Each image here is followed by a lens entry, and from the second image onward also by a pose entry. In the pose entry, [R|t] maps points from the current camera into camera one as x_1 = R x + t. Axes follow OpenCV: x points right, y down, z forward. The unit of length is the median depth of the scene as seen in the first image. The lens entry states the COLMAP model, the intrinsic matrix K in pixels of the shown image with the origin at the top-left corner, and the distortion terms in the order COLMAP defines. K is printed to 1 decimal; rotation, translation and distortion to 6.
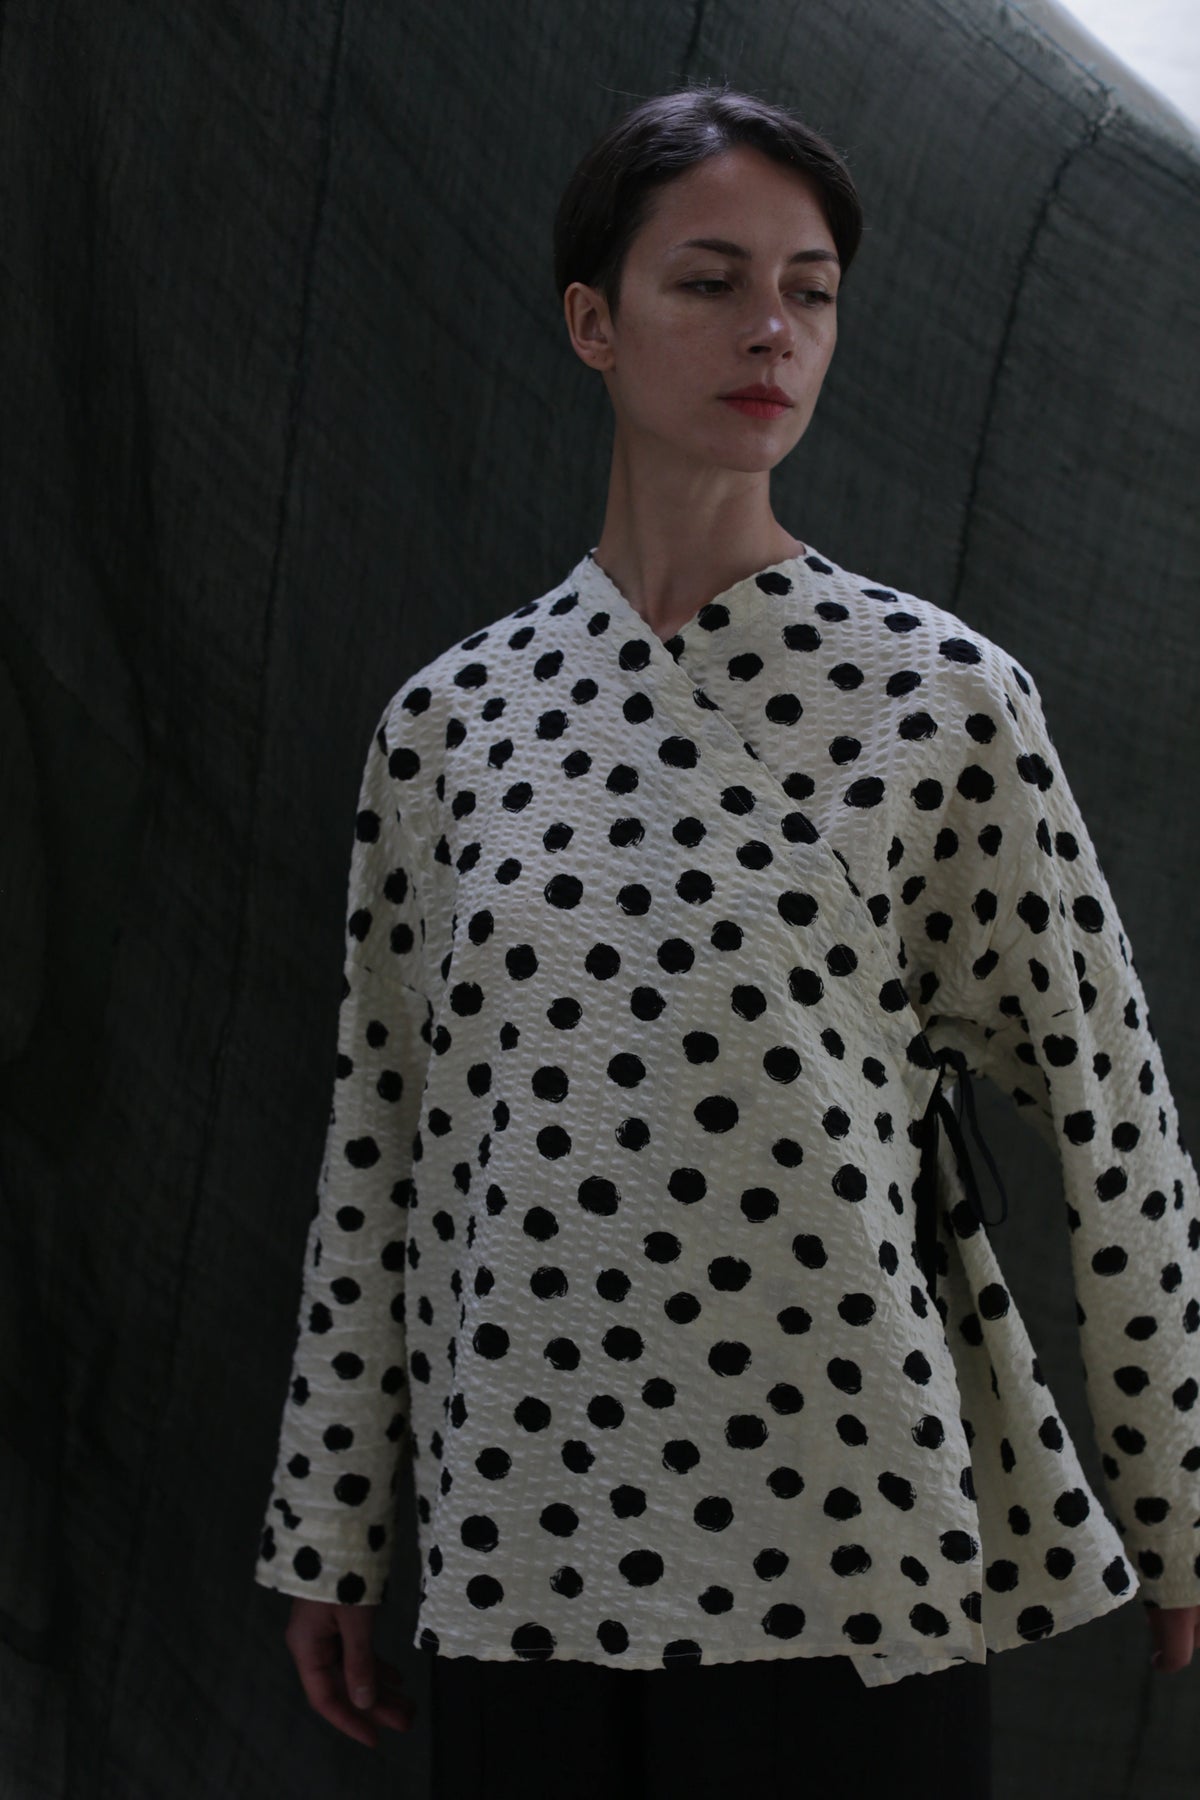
lens RADIAL K [[2638.1, 0, 593.5], [0, 2638.1, 937.9], [0, 0, 1]] dist [-0.188072, 0.321162]
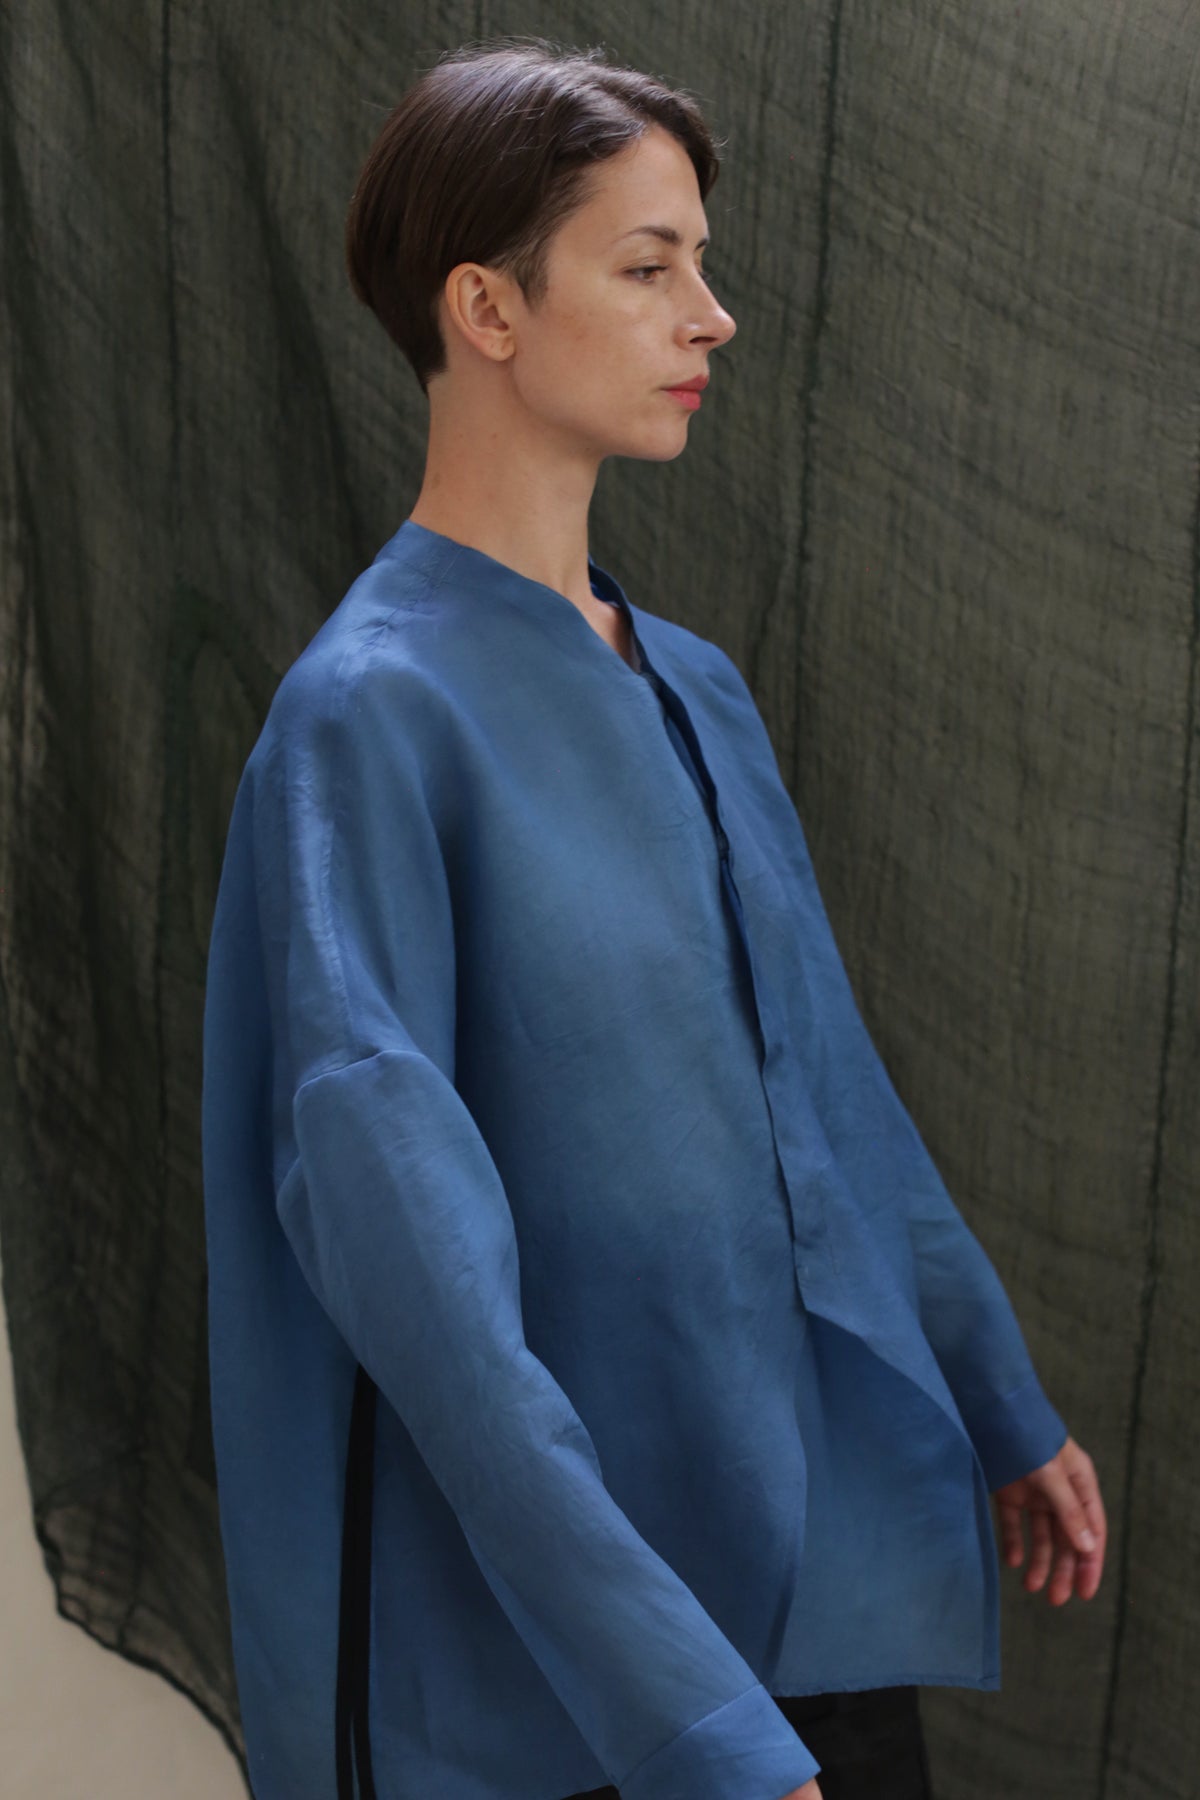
lens RADIAL K [[2638.1, 0, 593.5], [0, 2638.1, 937.9], [0, 0, 1]] dist [-0.188072, 0.321162]
pose [[0.894368, -0.017609, -0.446986, 0.358840], [0.044028, 0.997839, 0.048784, -0.034352], [0.445161, -0.063311, 0.893210, 0.086319]]
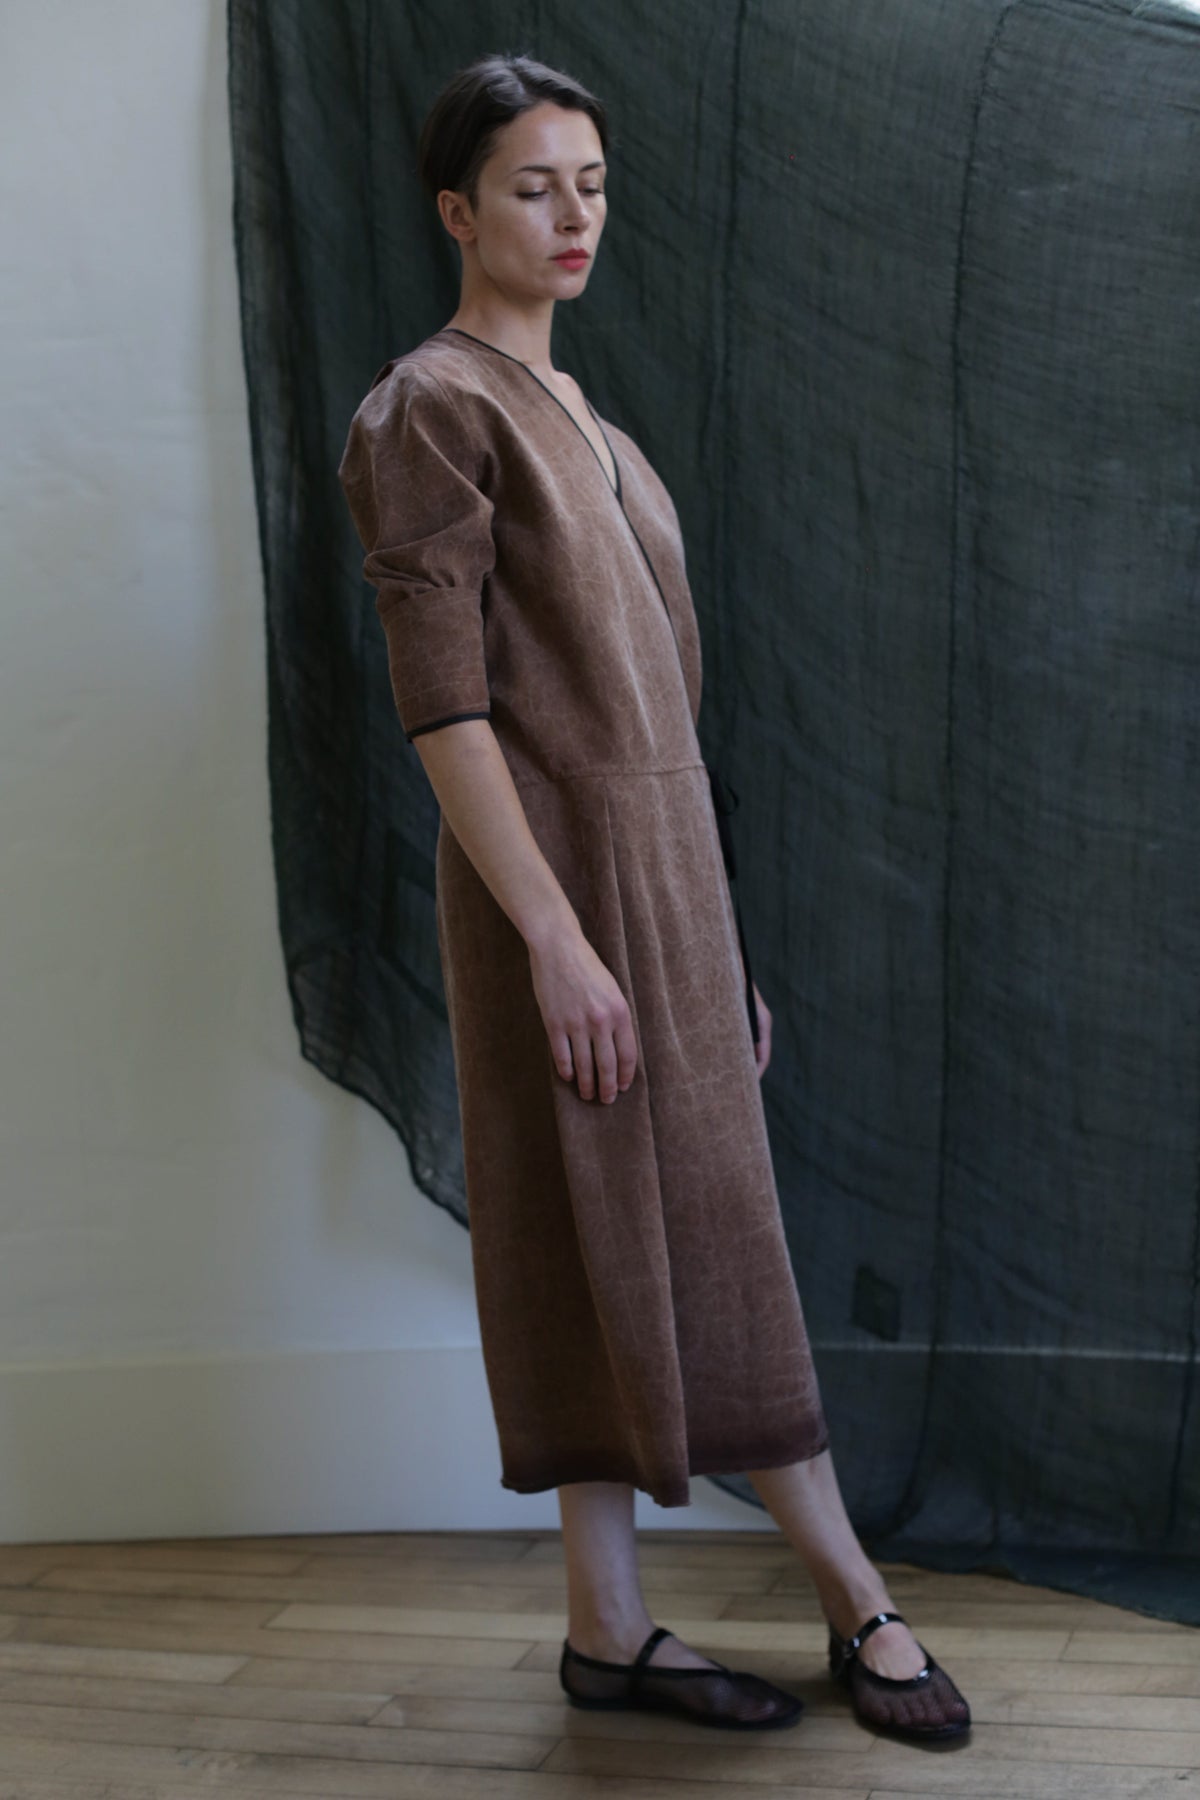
lens RADIAL K [[2675.8, 0, 605.7], [0, 2675.8, 855.0], [0, 0, 1]] dist [-0.174858, 0.472745]
pose [[0.757582, -0.035697, -0.651763, 0.969205], [0.030602, 0.999348, -0.019163, 0.192006], [0.652022, -0.005428, 0.758180, -0.268055]]
